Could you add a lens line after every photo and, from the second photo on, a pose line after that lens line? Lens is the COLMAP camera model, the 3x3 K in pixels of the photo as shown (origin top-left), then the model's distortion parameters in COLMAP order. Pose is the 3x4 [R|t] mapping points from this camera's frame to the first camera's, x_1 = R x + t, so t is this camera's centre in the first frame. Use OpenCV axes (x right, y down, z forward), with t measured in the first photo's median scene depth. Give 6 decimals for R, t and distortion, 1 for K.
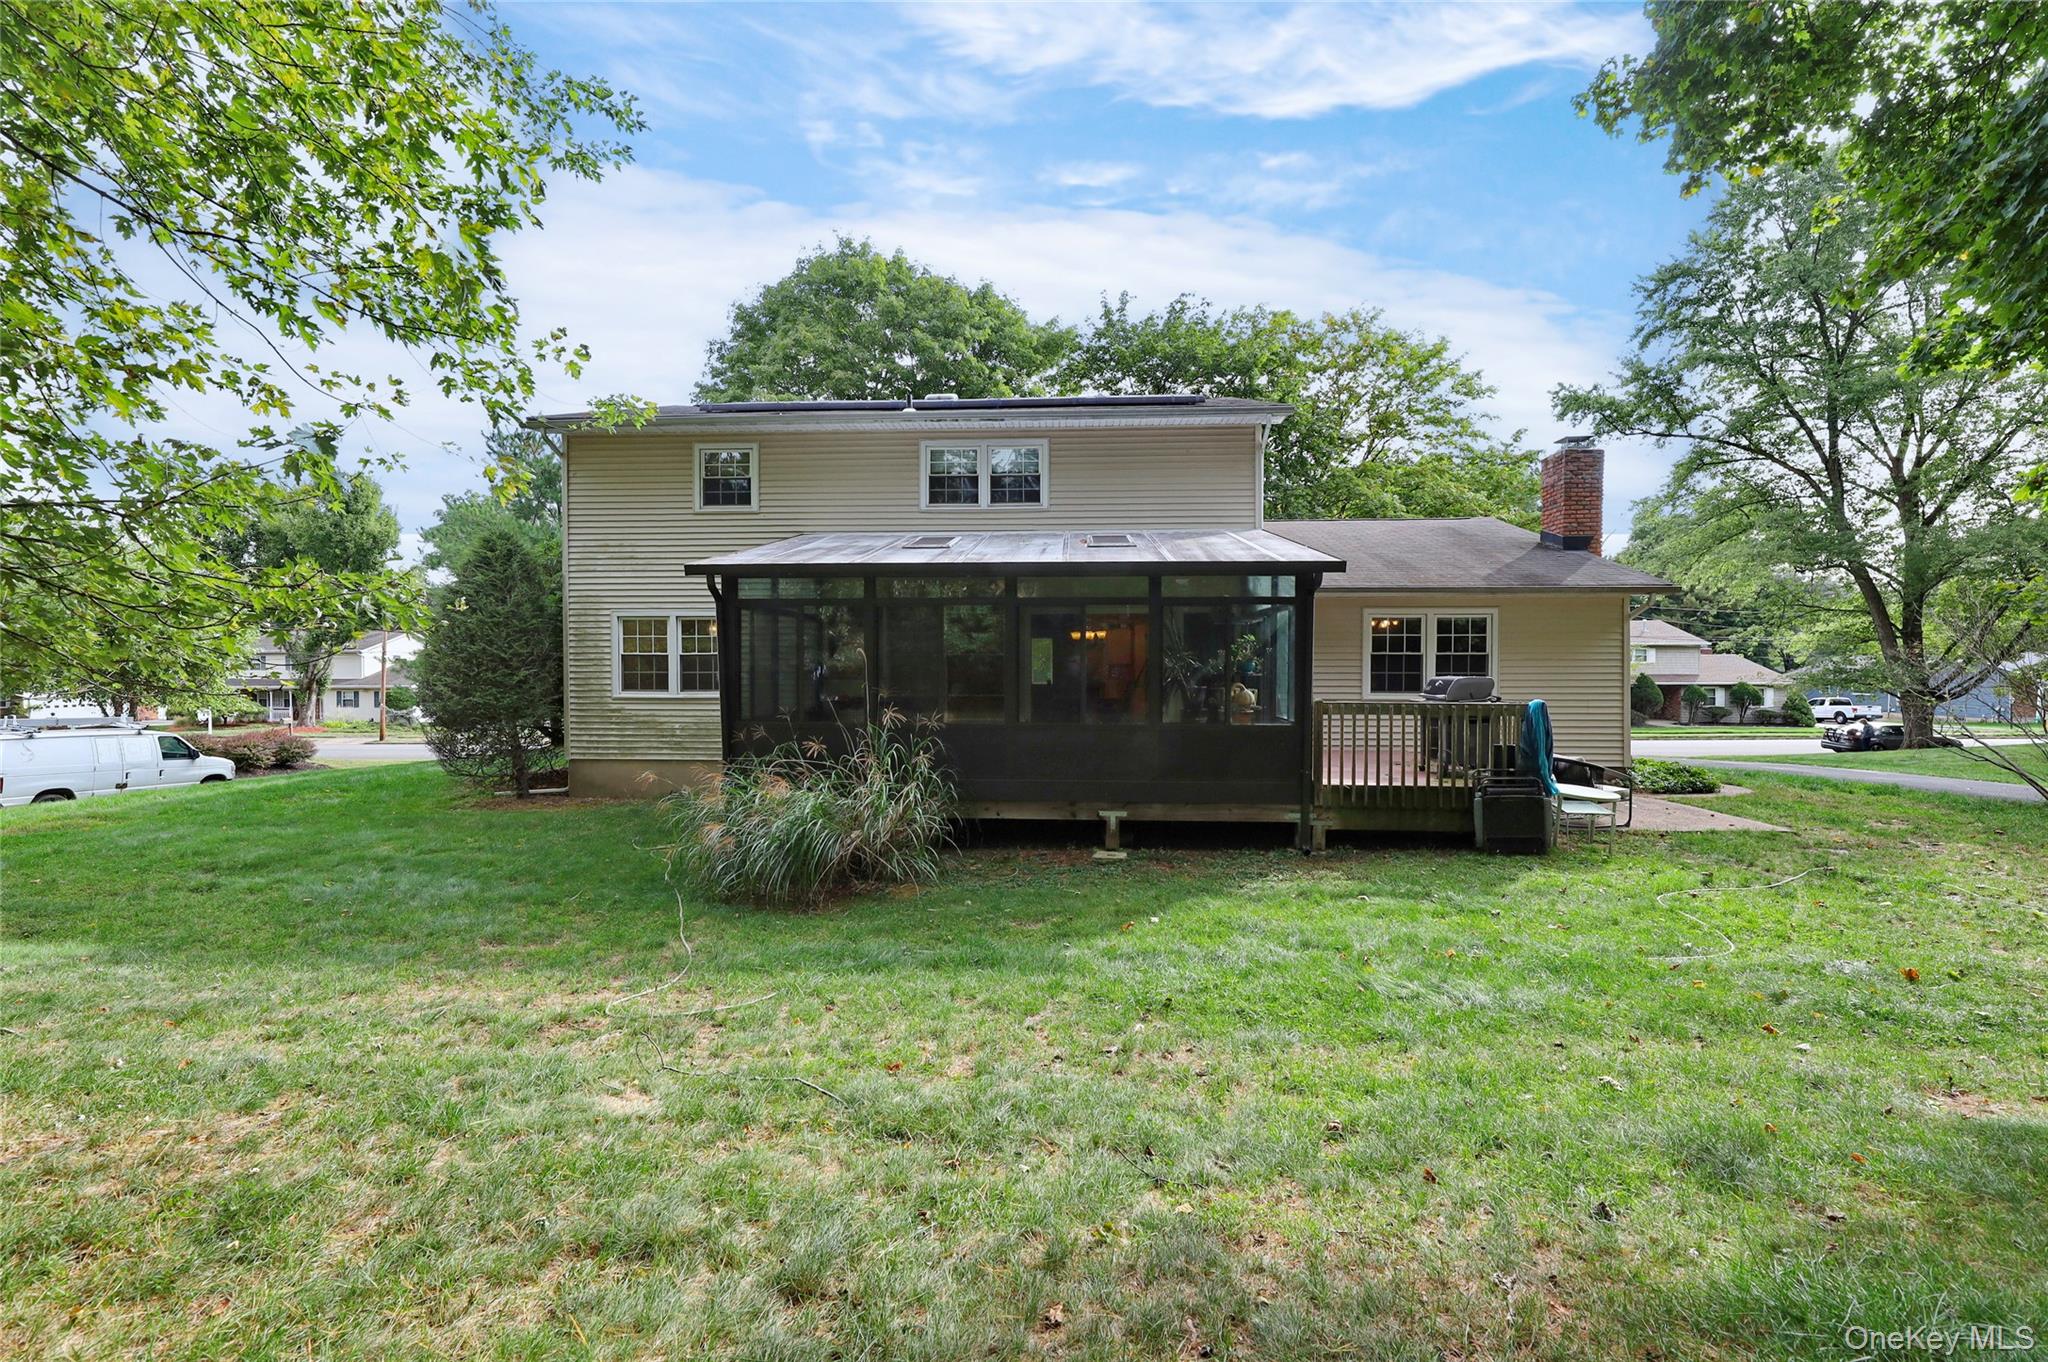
lens RADIAL K [[841.8, 0, 1022.5], [0, 841.8, 678.6], [0, 0, 1]] dist [-0.000593, -0.000026]
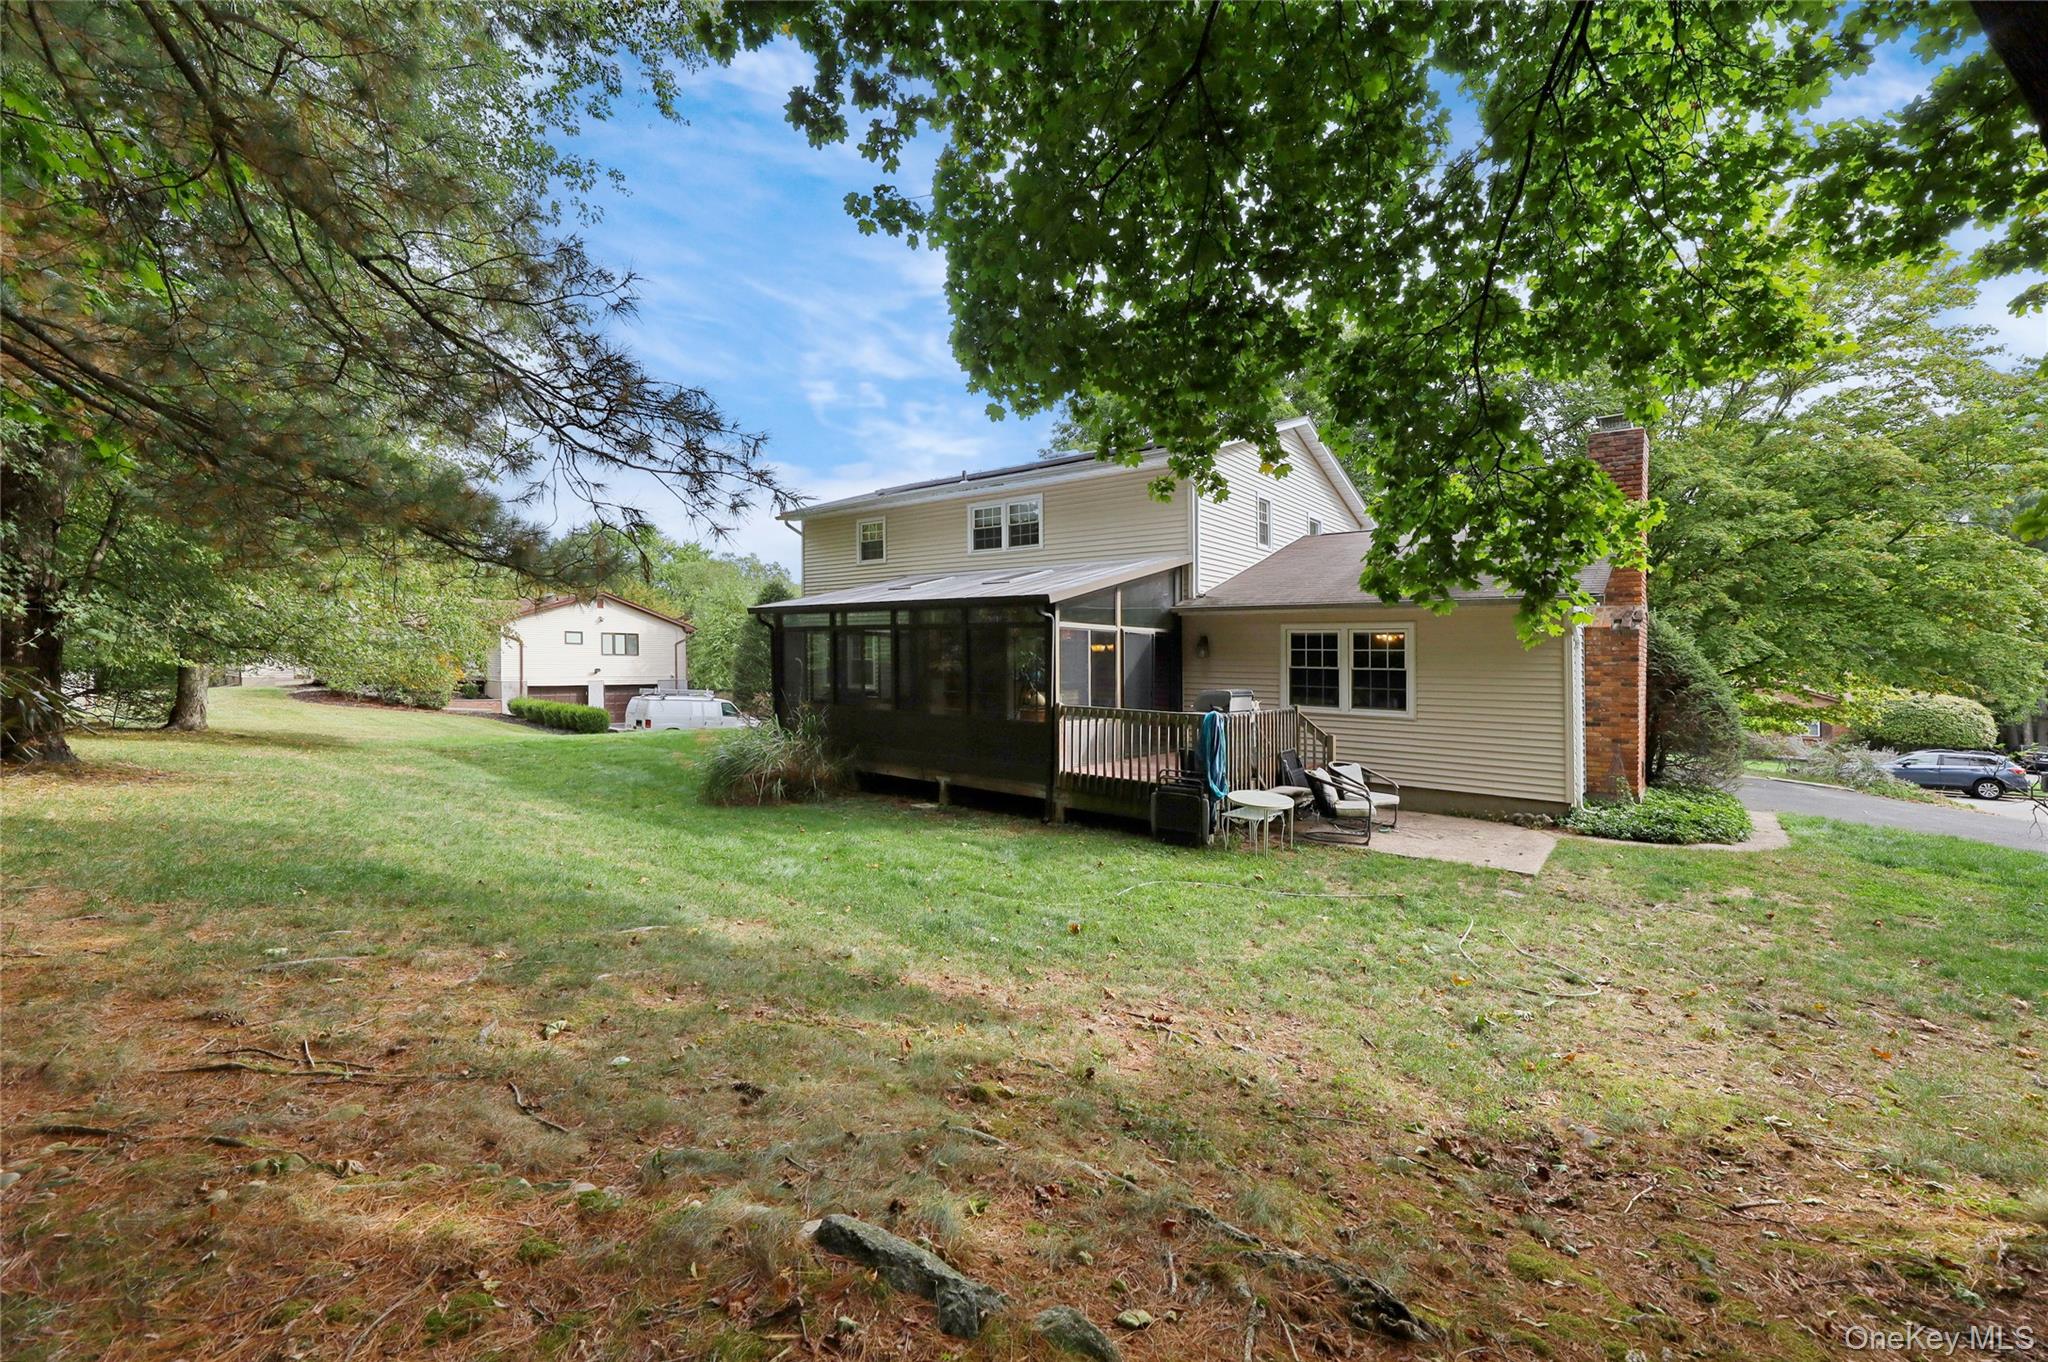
lens RADIAL K [[841.8, 0, 1028.6], [0, 841.8, 674.9], [0, 0, 1]] dist [-0.000593, -0.000026]
pose [[0.801057, 0.024171, -0.598100, 0.772086], [-0.030646, 0.999530, -0.000652, -0.010106], [0.597803, 0.018851, 0.801421, -0.021647]]
